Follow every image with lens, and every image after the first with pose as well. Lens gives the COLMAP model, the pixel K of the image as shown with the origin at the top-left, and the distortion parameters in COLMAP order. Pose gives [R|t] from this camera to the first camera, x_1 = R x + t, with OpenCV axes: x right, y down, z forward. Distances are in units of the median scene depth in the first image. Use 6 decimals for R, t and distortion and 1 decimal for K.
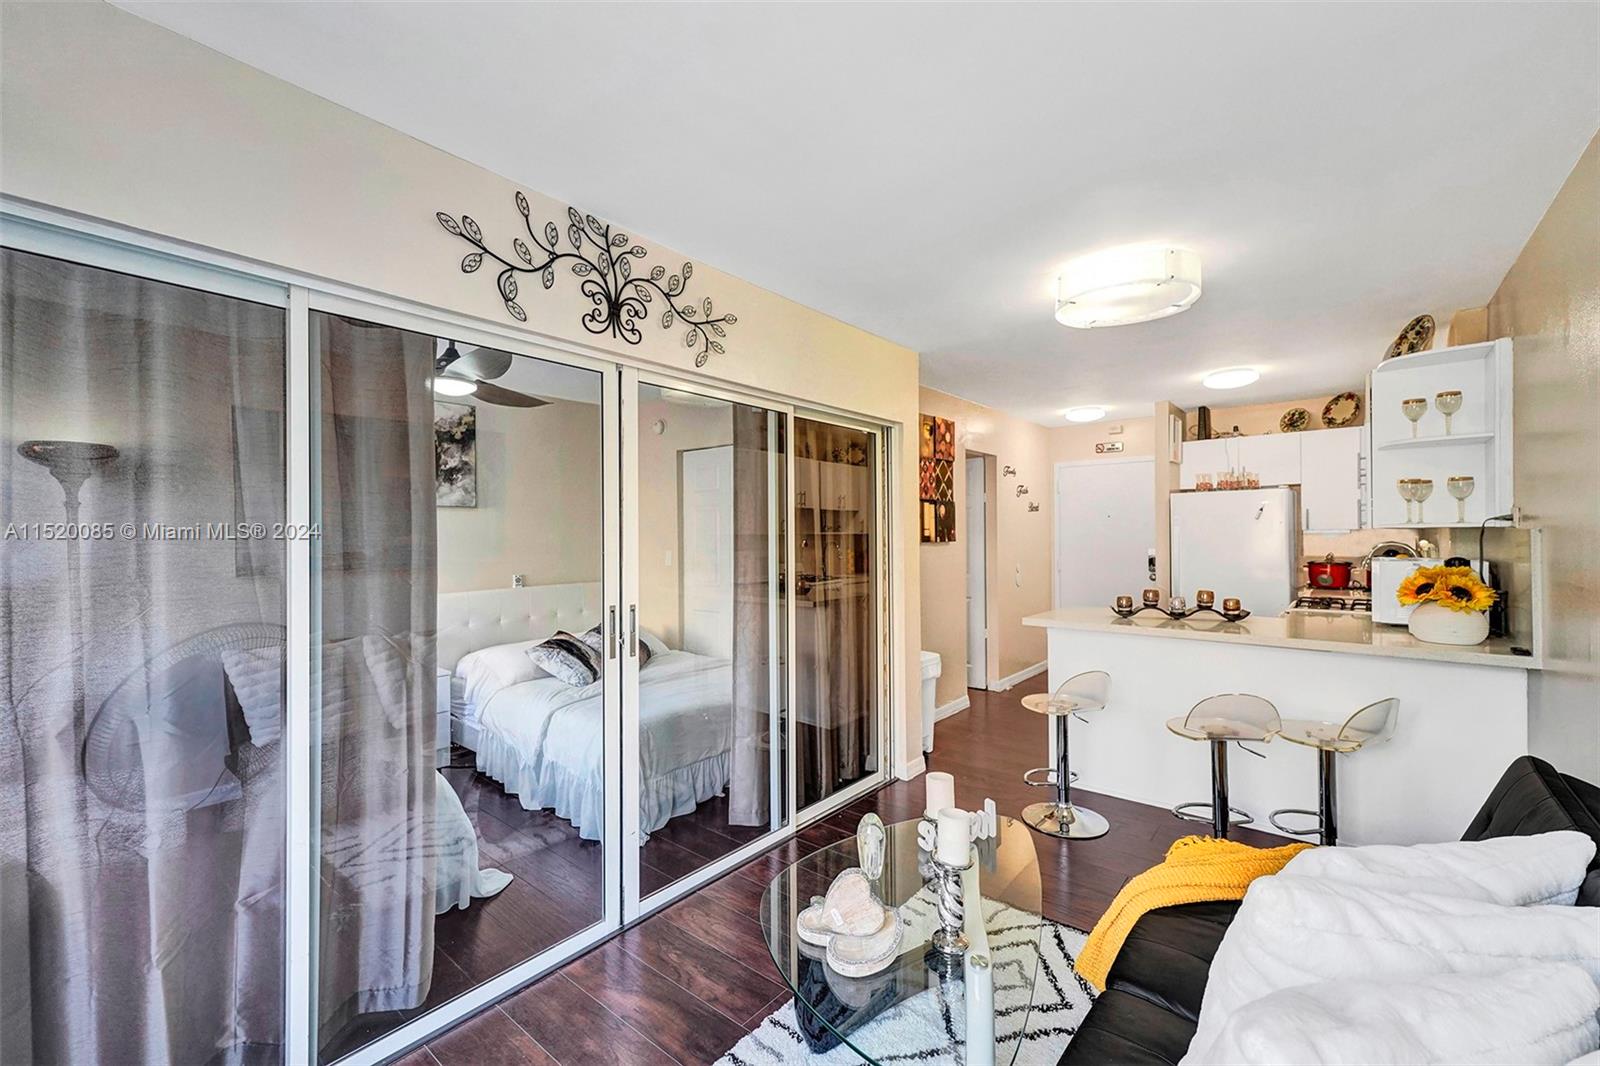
lens RADIAL K [[671.1, 0, 808.2], [0, 671.1, 538.7], [0, 0, 1]] dist [0.008686, 0.002642]
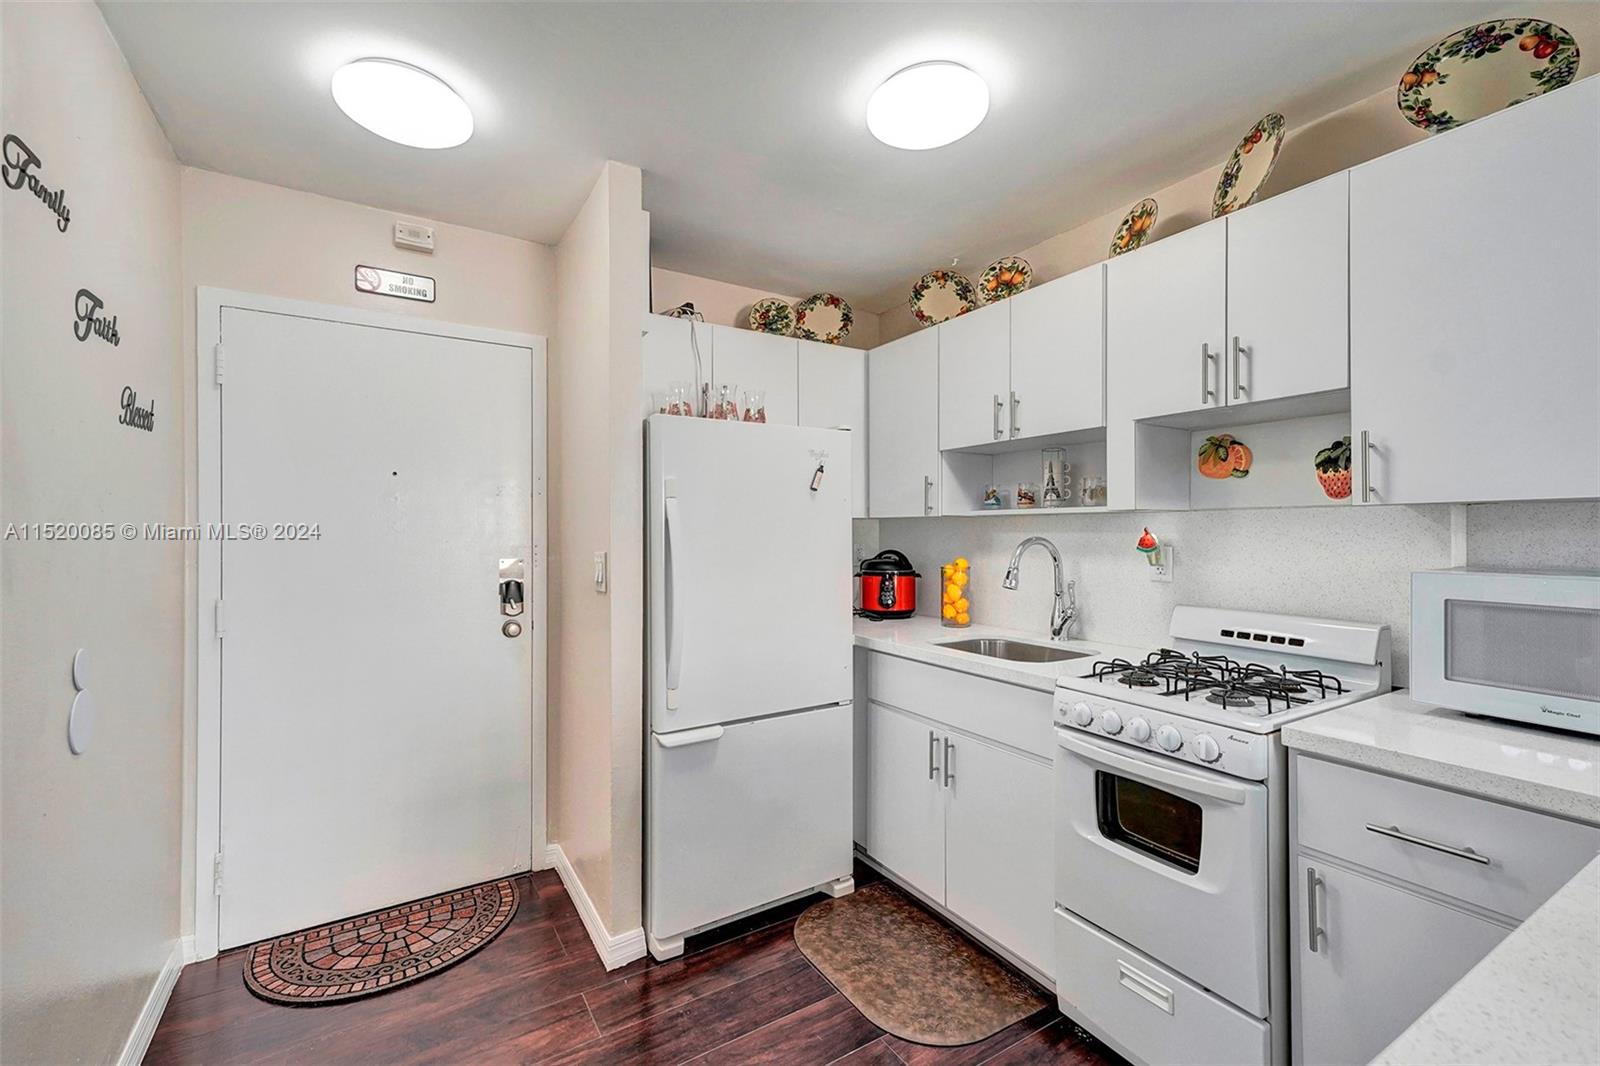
lens RADIAL K [[671.1, 0, 781.3], [0, 671.1, 526.4], [0, 0, 1]] dist [0.008686, 0.002642]
pose [[0.331831, 0.012315, 0.943258, 0.433925], [0.006947, 0.999856, -0.015498, 0.006055], [-0.943313, 0.011695, 0.331698, 1.702502]]
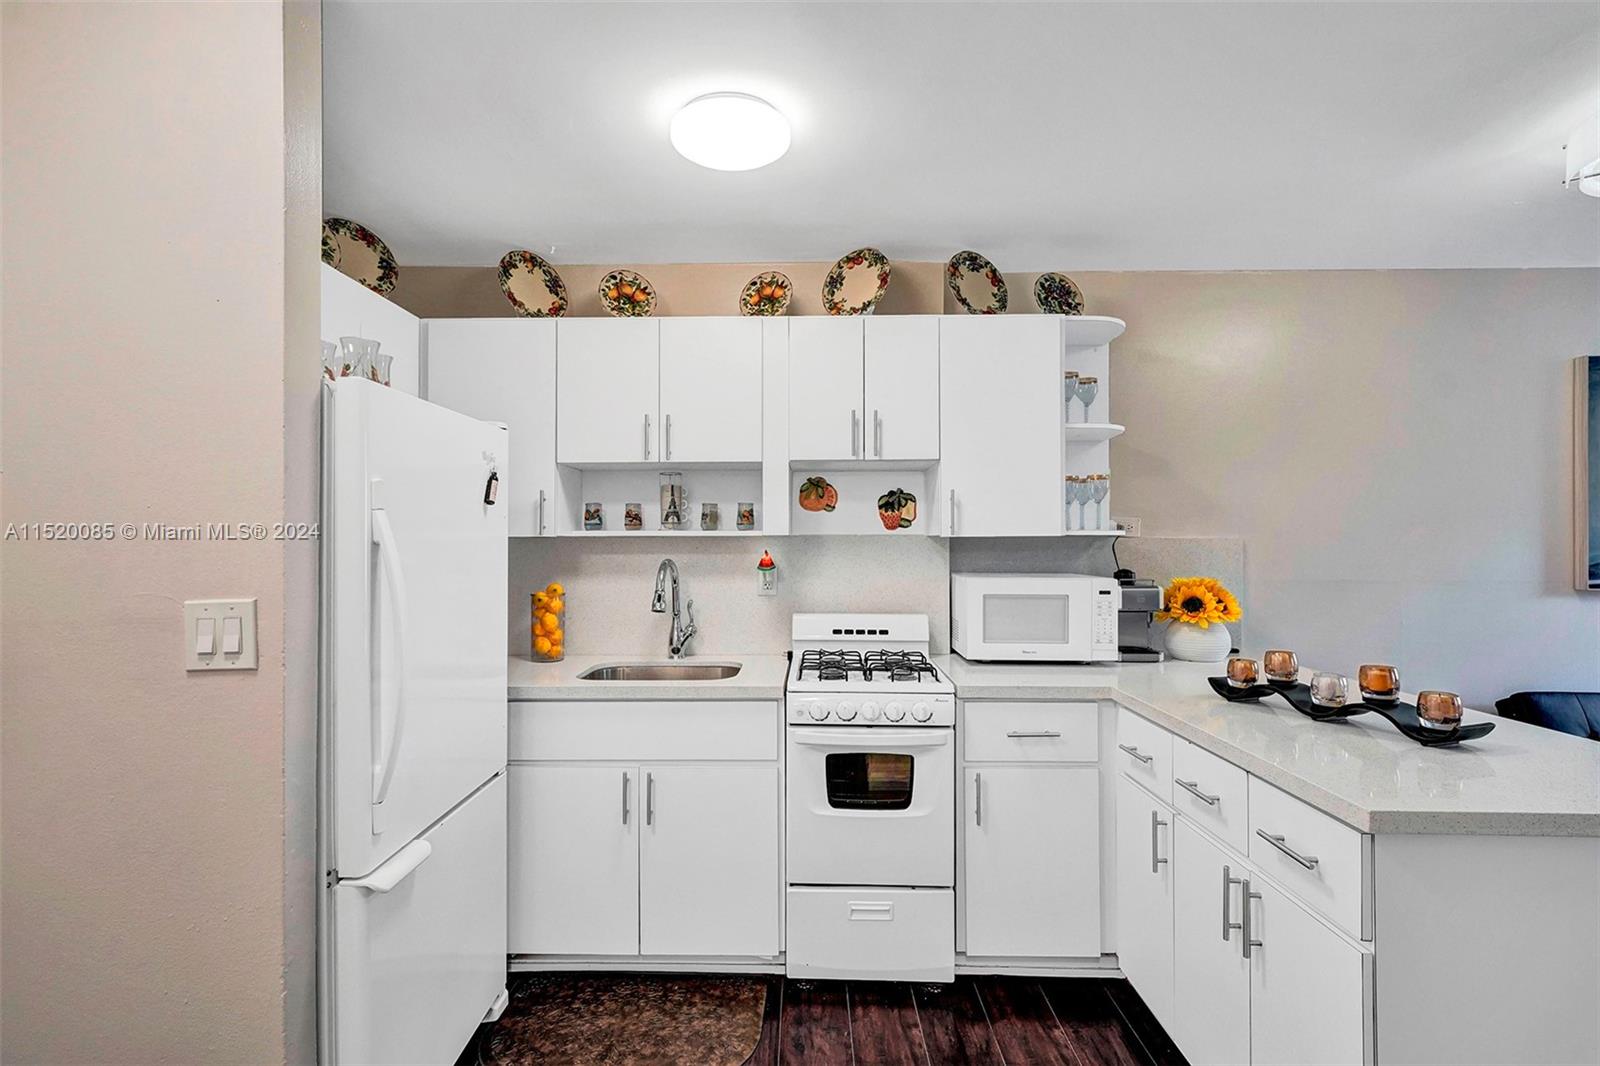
lens RADIAL K [[750.9, 0, 793.7], [0, 750.9, 541.1], [0, 0, 1]] dist [0.013896, -0.002795]
pose [[-0.620881, 0.009850, 0.783843, 0.491123], [0.010252, 0.999938, -0.004445, -0.010059], [-0.783838, 0.005276, -0.620943, 2.201914]]
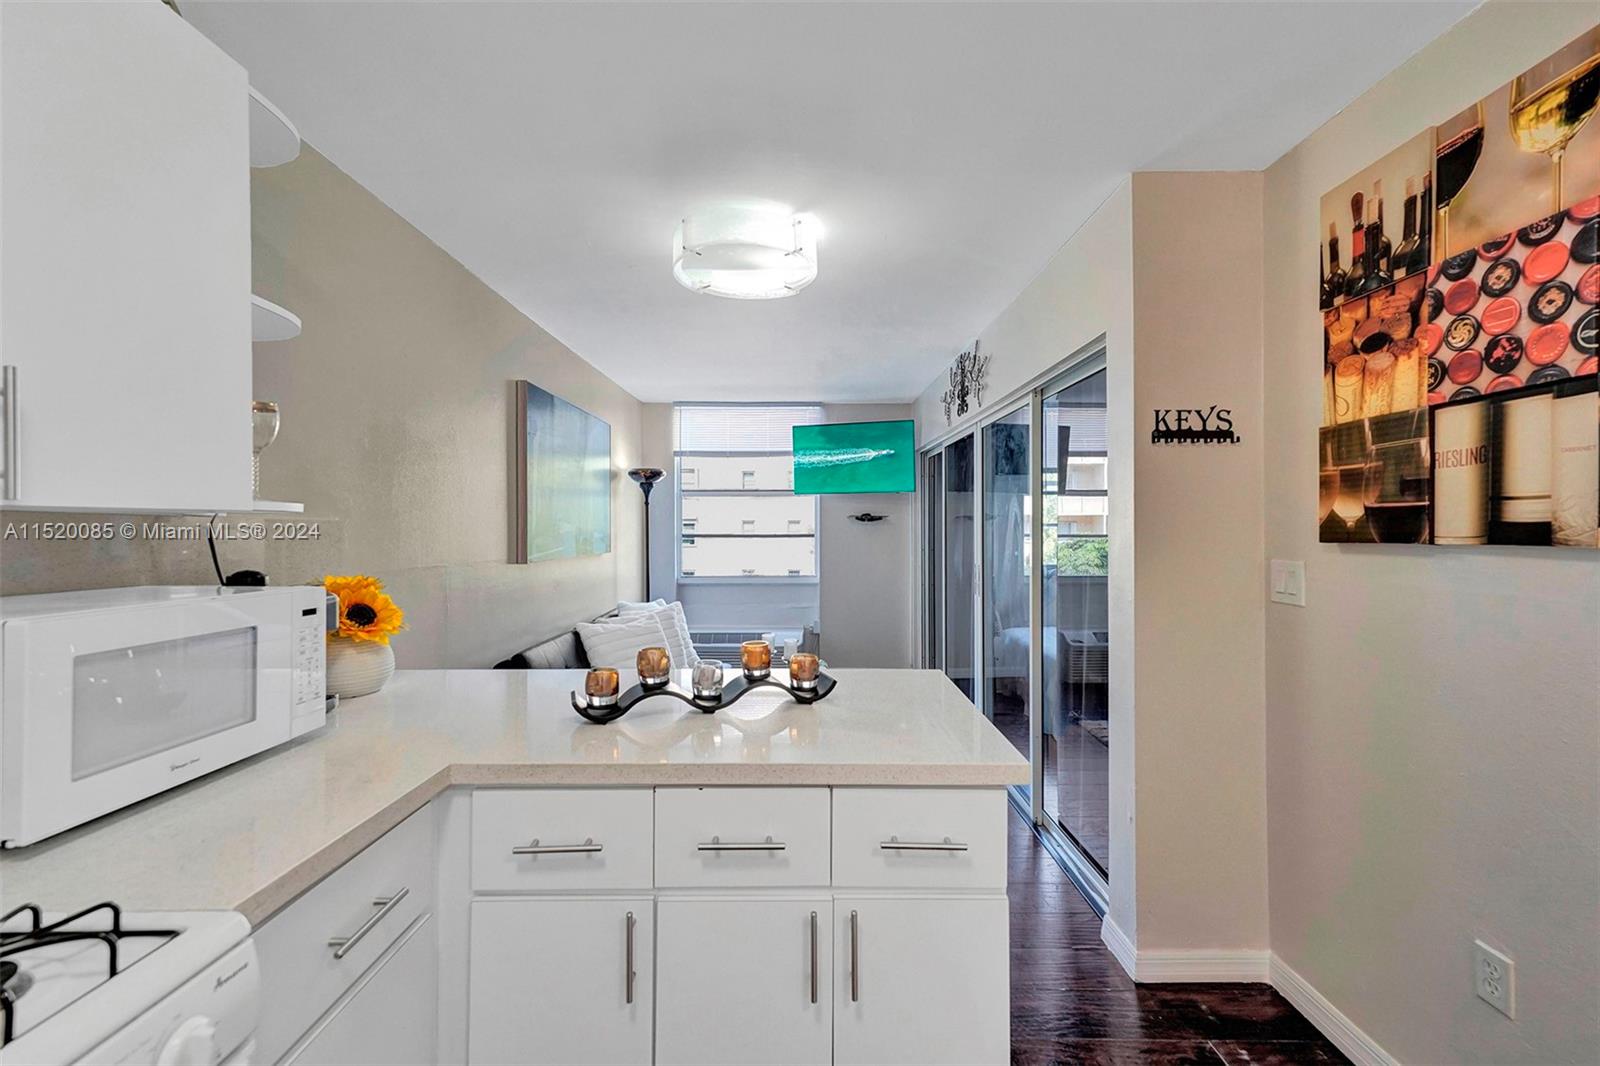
lens RADIAL K [[671.1, 0, 809.0], [0, 671.1, 526.0], [0, 0, 1]] dist [0.008686, 0.002642]
pose [[-0.764518, 0.004689, -0.644585, 1.059109], [0.000486, 0.999977, 0.006698, -0.010133], [0.644602, 0.004808, -0.764503, 1.891370]]
